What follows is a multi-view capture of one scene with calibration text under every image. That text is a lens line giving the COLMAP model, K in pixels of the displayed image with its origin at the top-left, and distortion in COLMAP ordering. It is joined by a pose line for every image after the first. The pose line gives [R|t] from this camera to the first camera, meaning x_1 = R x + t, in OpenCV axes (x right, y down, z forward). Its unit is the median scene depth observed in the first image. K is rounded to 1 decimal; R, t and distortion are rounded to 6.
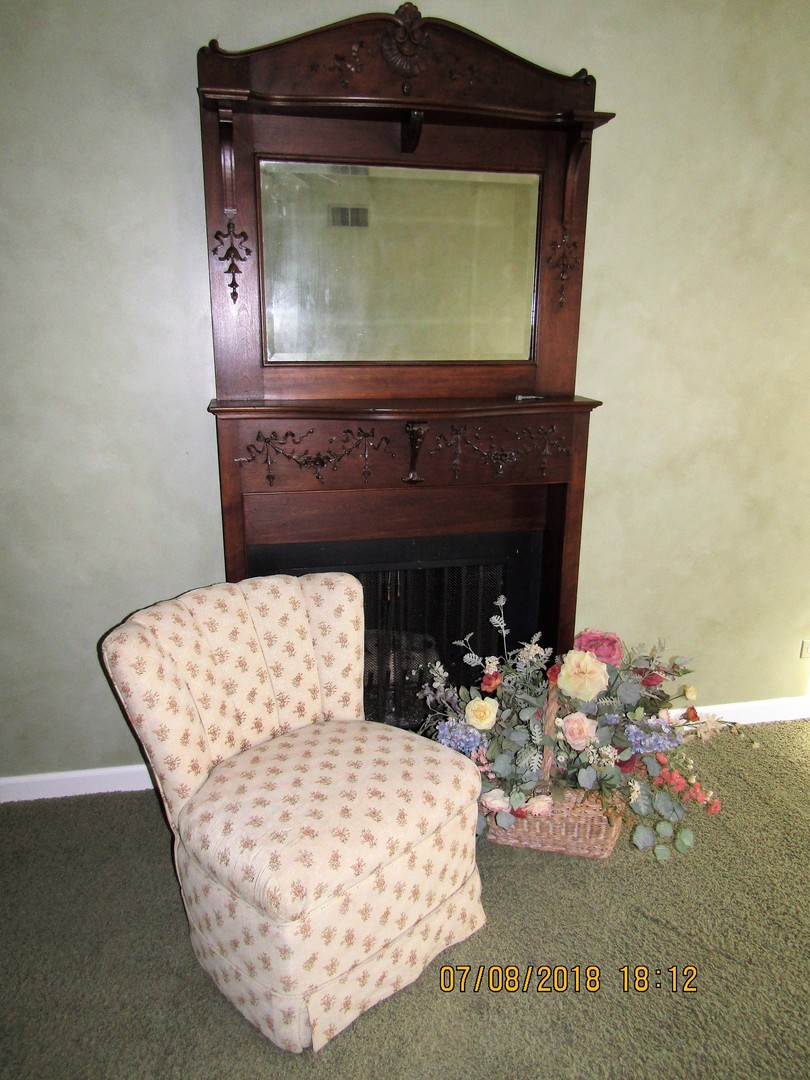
lens RADIAL K [[763.5, 0, 405.4], [0, 763.5, 537.4], [0, 0, 1]] dist [-0.002907, -0.000764]
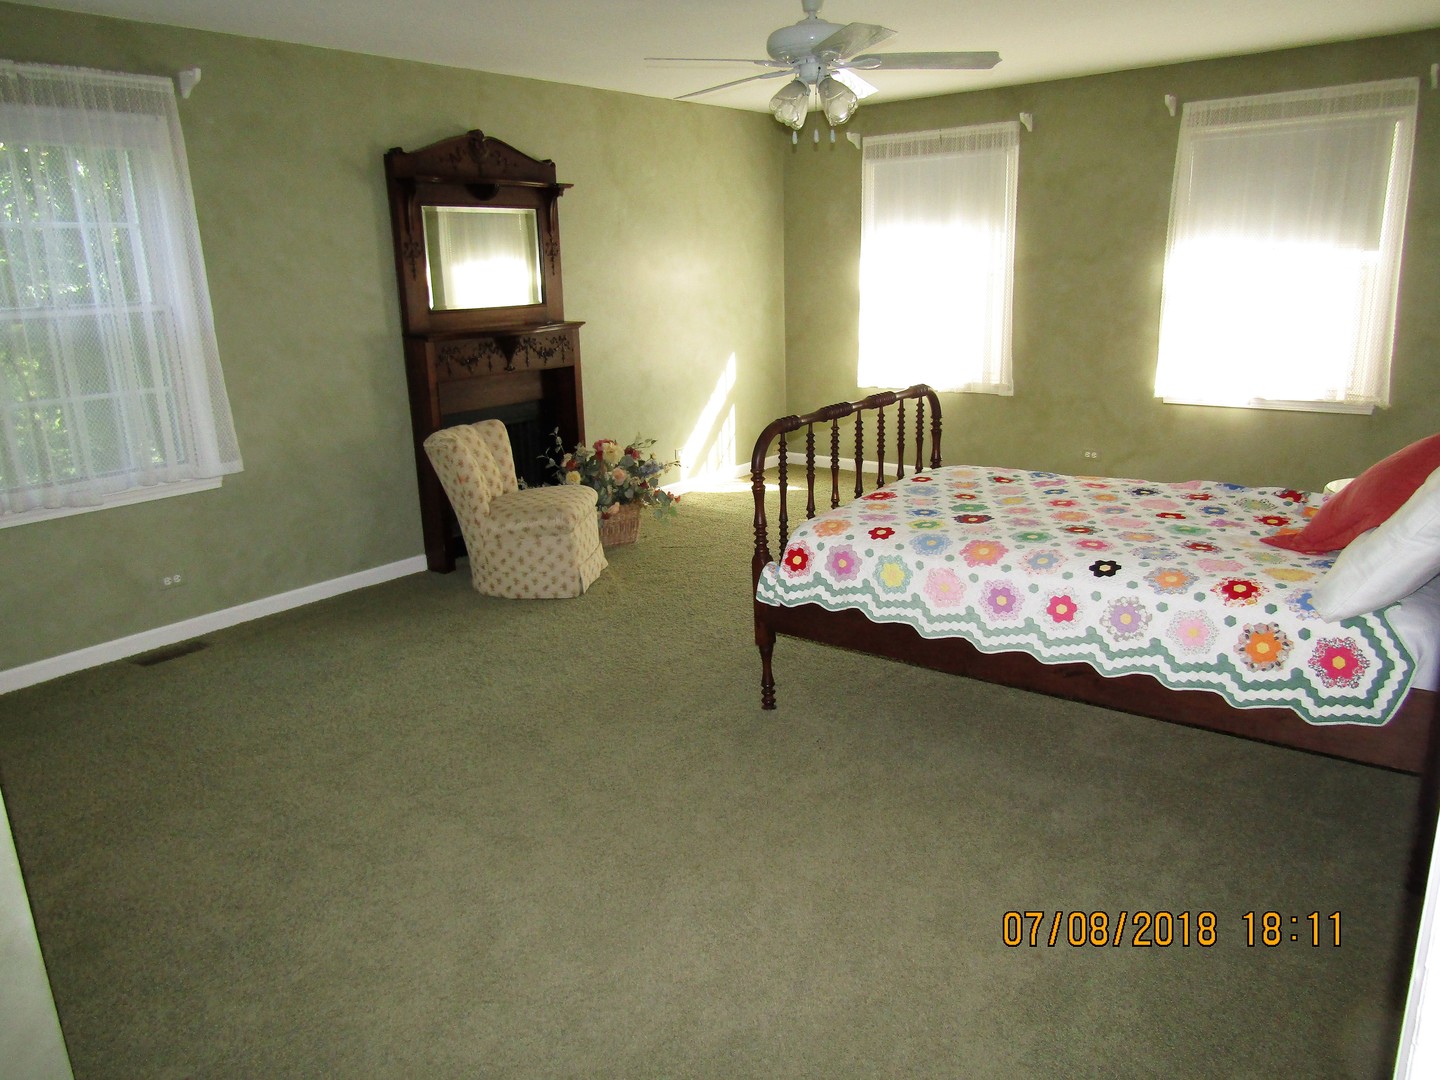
lens RADIAL K [[1018.1, 0, 718.5], [0, 1018.1, 541.9], [0, 0, 1]] dist [-0.002907, -0.000764]
pose [[0.750949, -0.195783, 0.630670, -1.297230], [0.194140, 0.978289, 0.072531, 0.266275], [-0.631178, 0.067971, 0.772654, -1.272253]]
